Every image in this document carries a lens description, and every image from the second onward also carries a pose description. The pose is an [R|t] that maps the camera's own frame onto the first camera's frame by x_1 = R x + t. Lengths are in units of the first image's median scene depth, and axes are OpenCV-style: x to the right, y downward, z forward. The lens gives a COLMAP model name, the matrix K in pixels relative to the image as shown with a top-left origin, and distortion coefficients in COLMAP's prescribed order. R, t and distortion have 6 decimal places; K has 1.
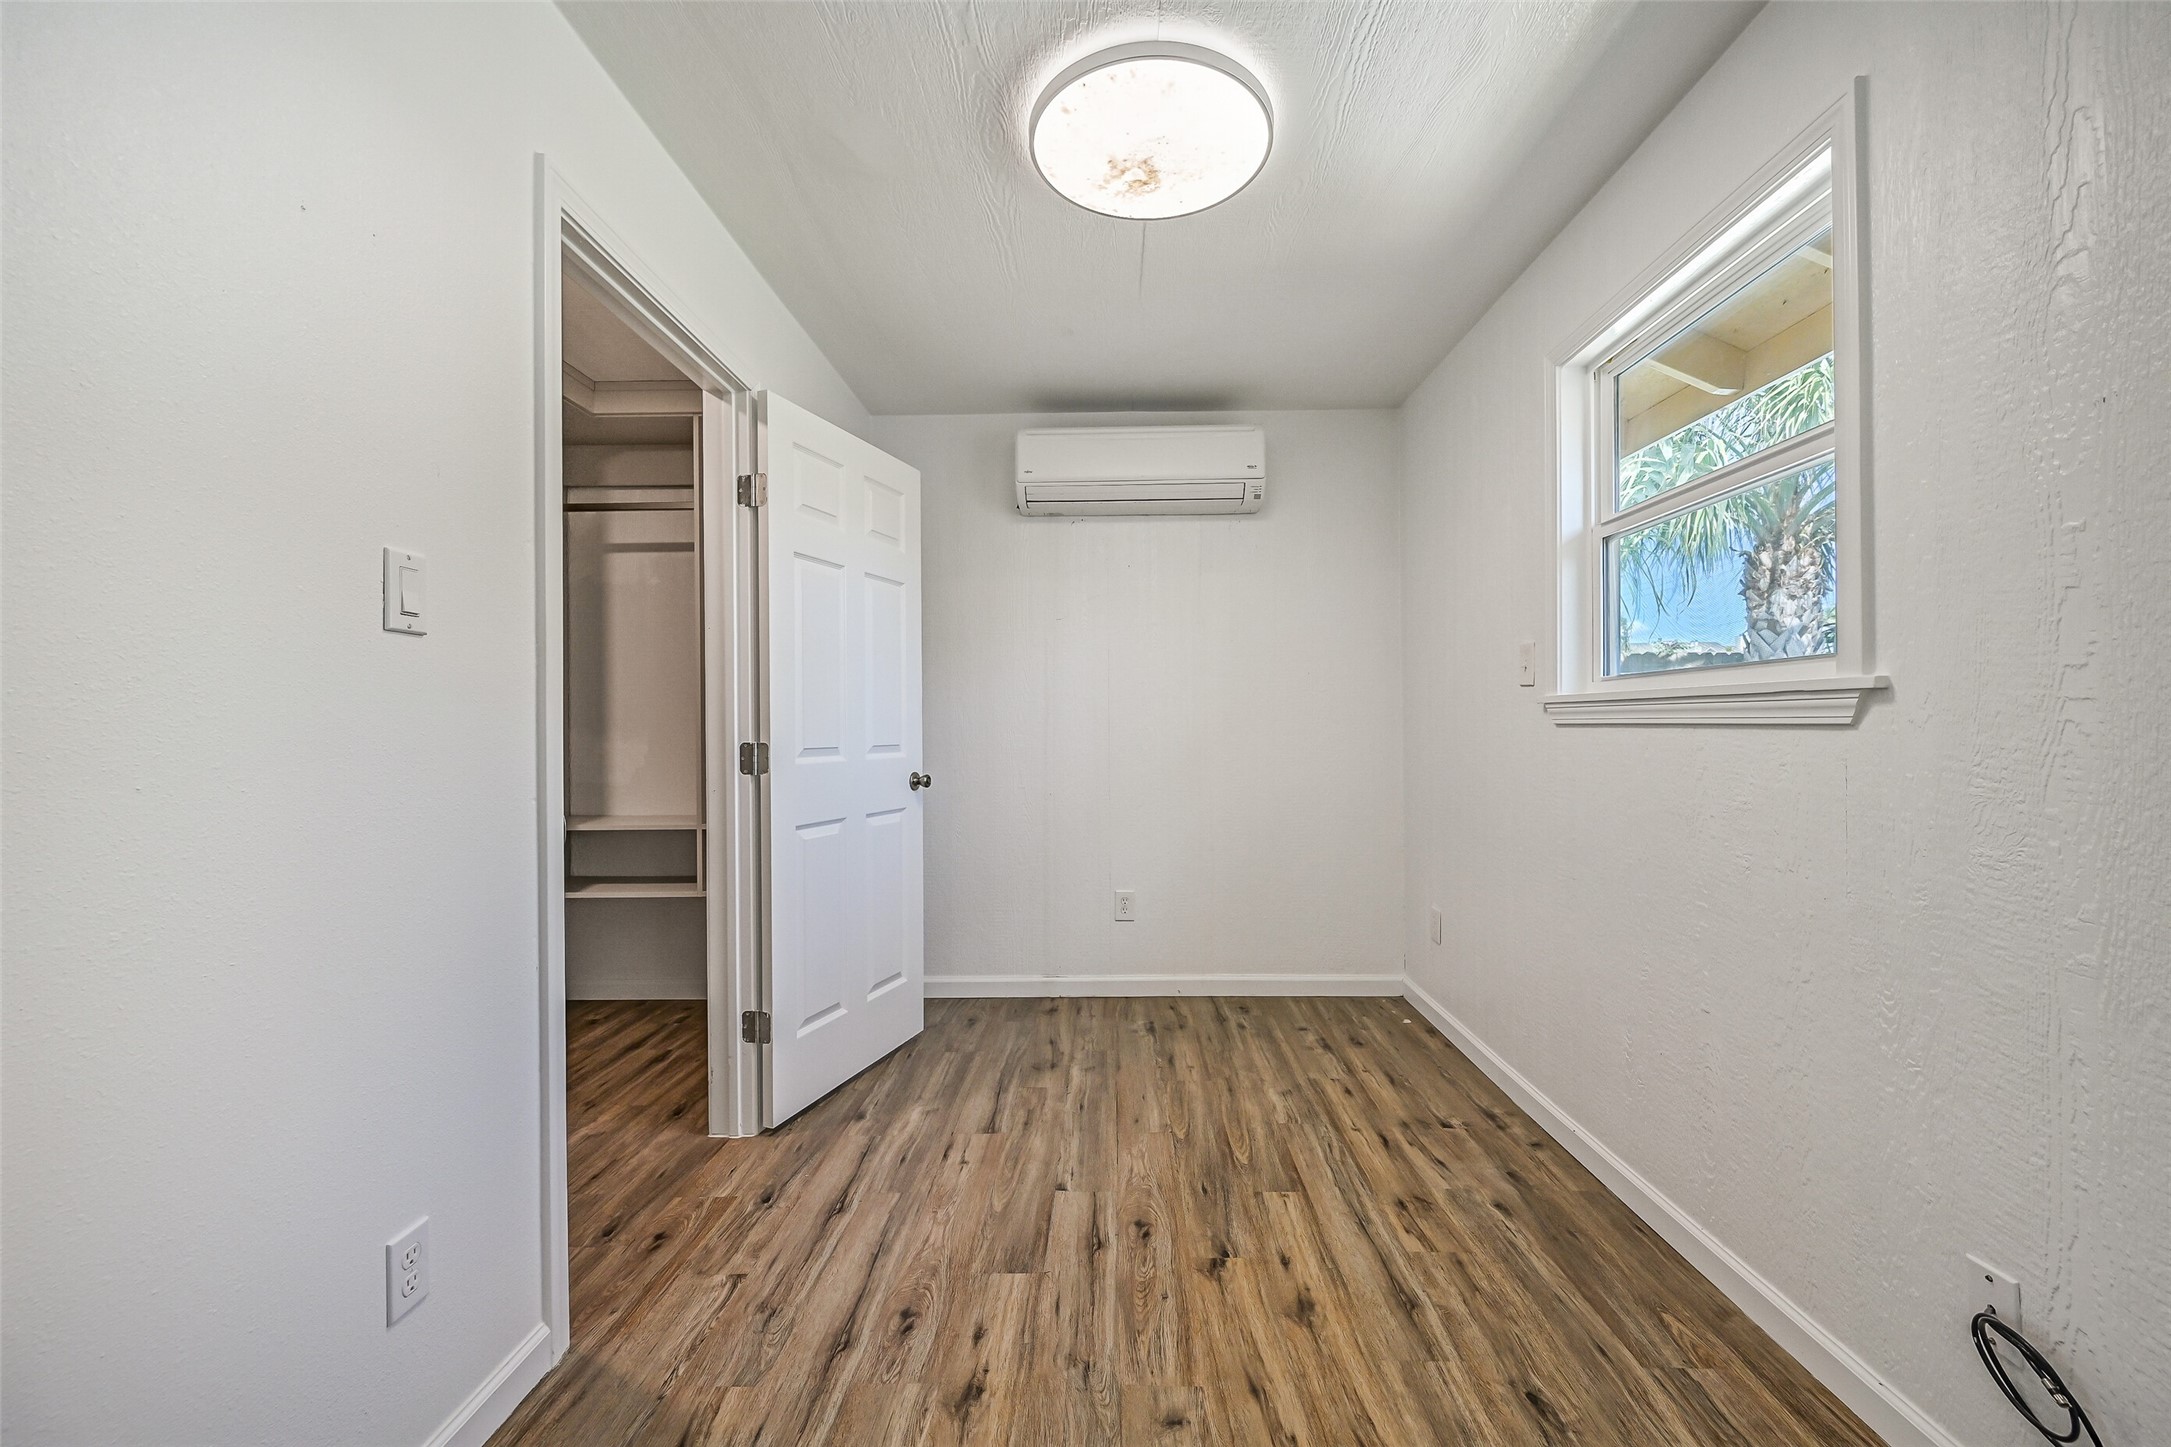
lens RADIAL K [[870.3, 0, 1087.6], [0, 870.3, 724.8], [0, 0, 1]] dist [0.001308, 0.000828]
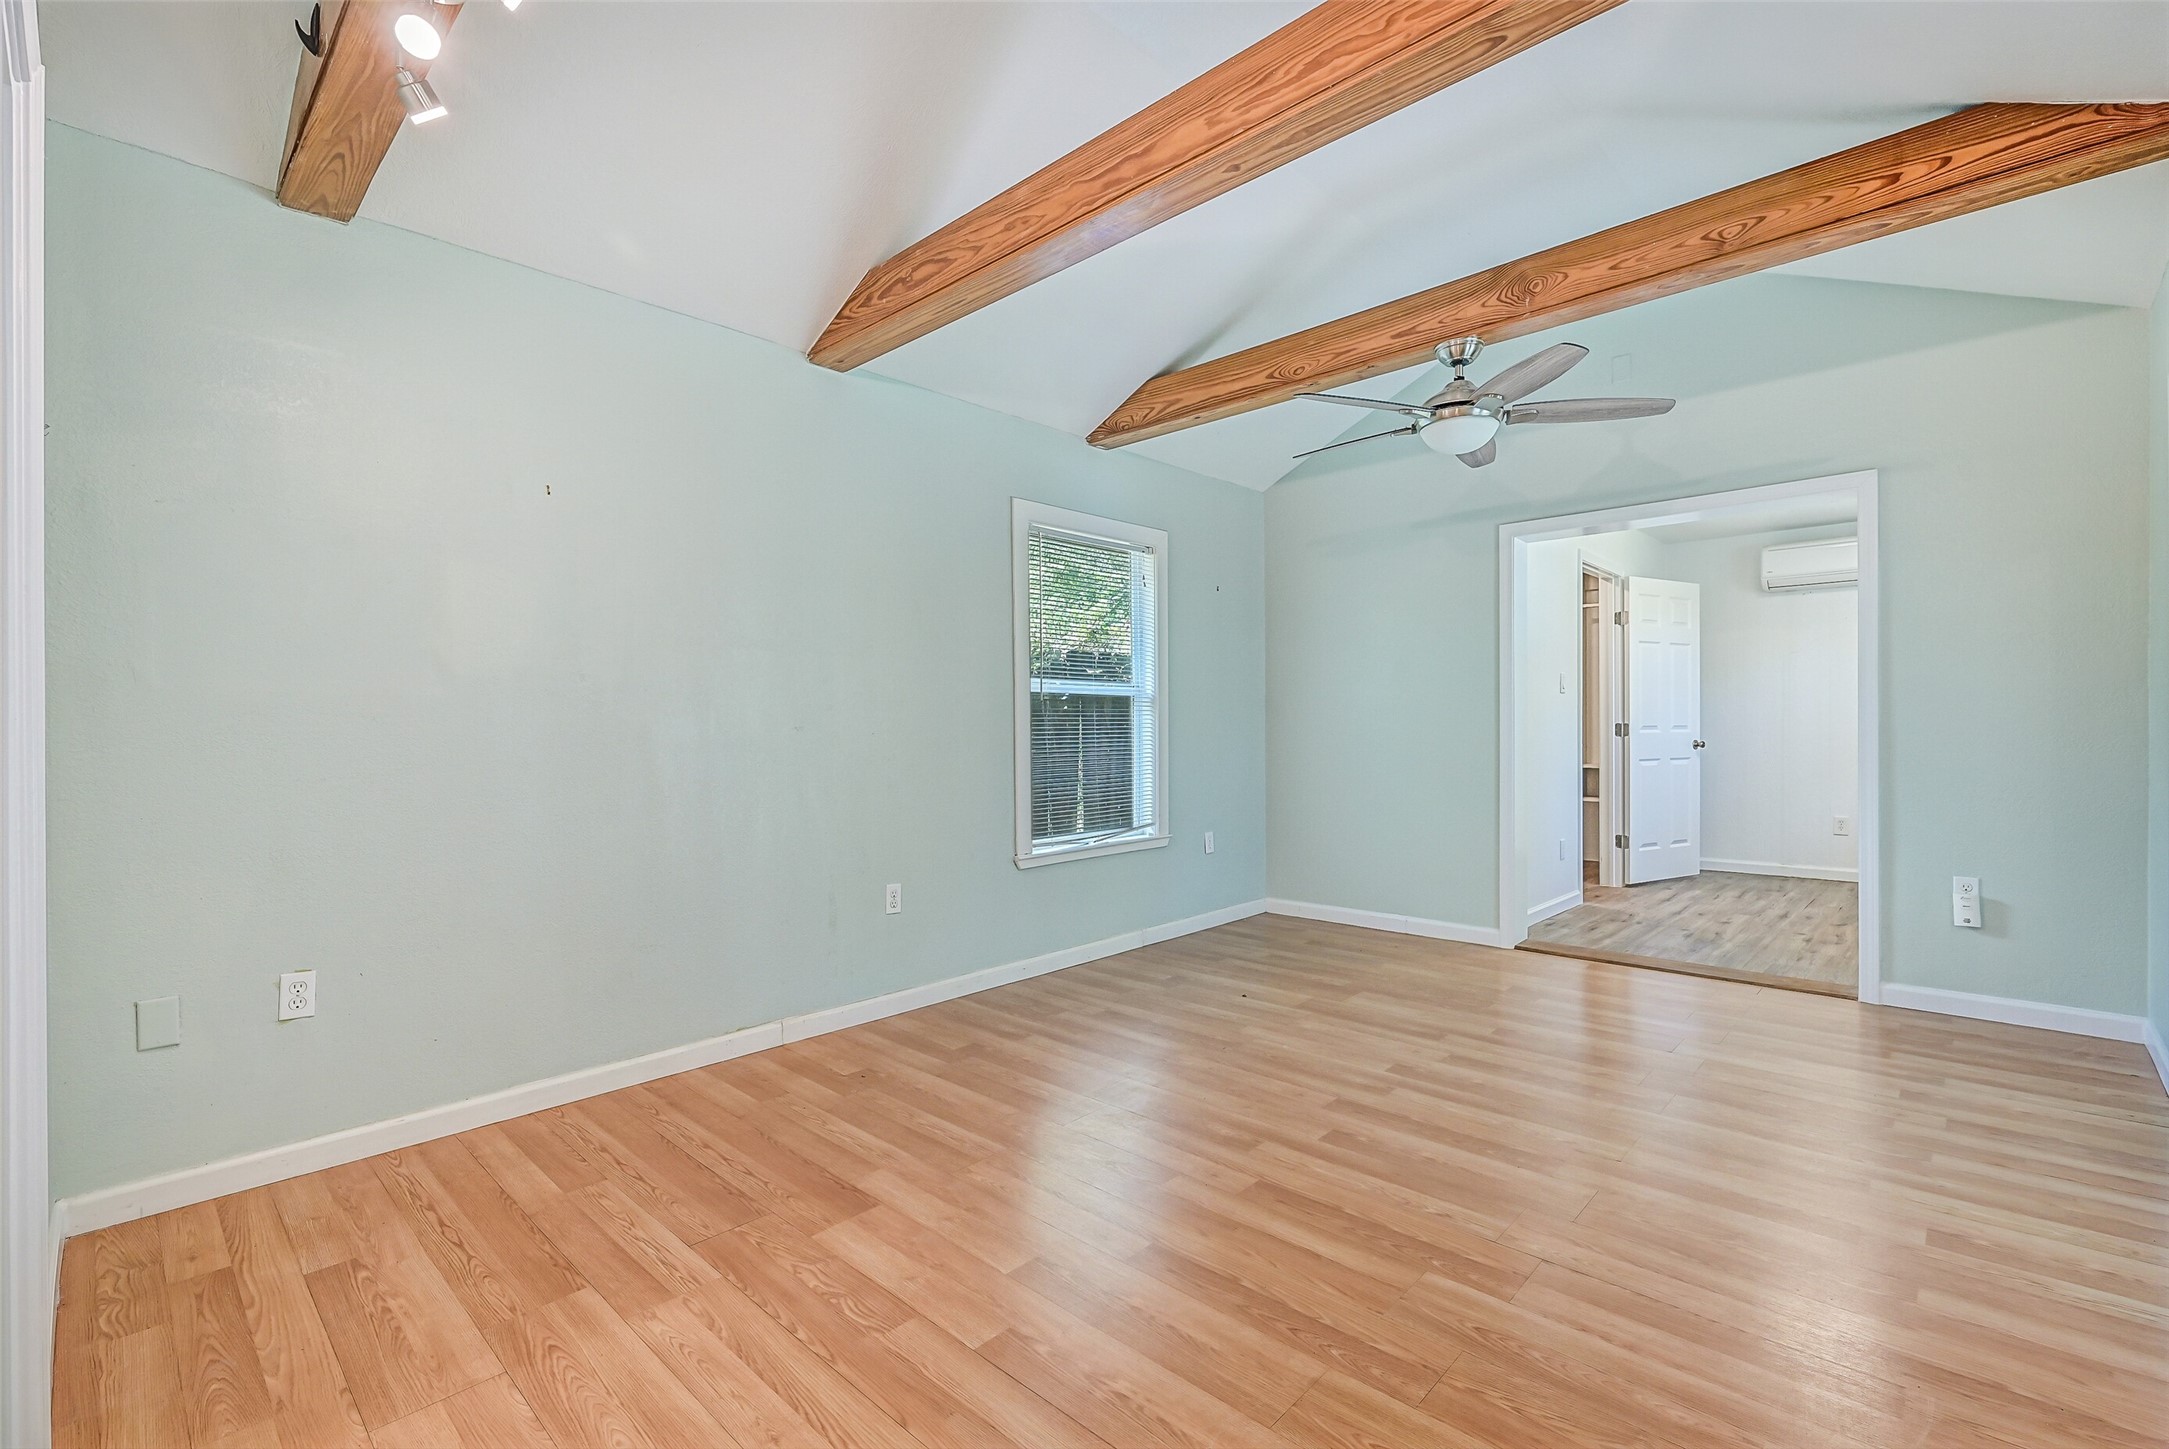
lens RADIAL K [[995.0, 0, 1078.2], [0, 995.0, 726.0], [0, 0, 1]] dist [-0.003287, -0.000445]
pose [[0.749507, 0.004377, -0.661982, 0.307407], [-0.001939, 0.999988, 0.004416, 0.019616], [0.661994, -0.002026, 0.749507, -2.043929]]
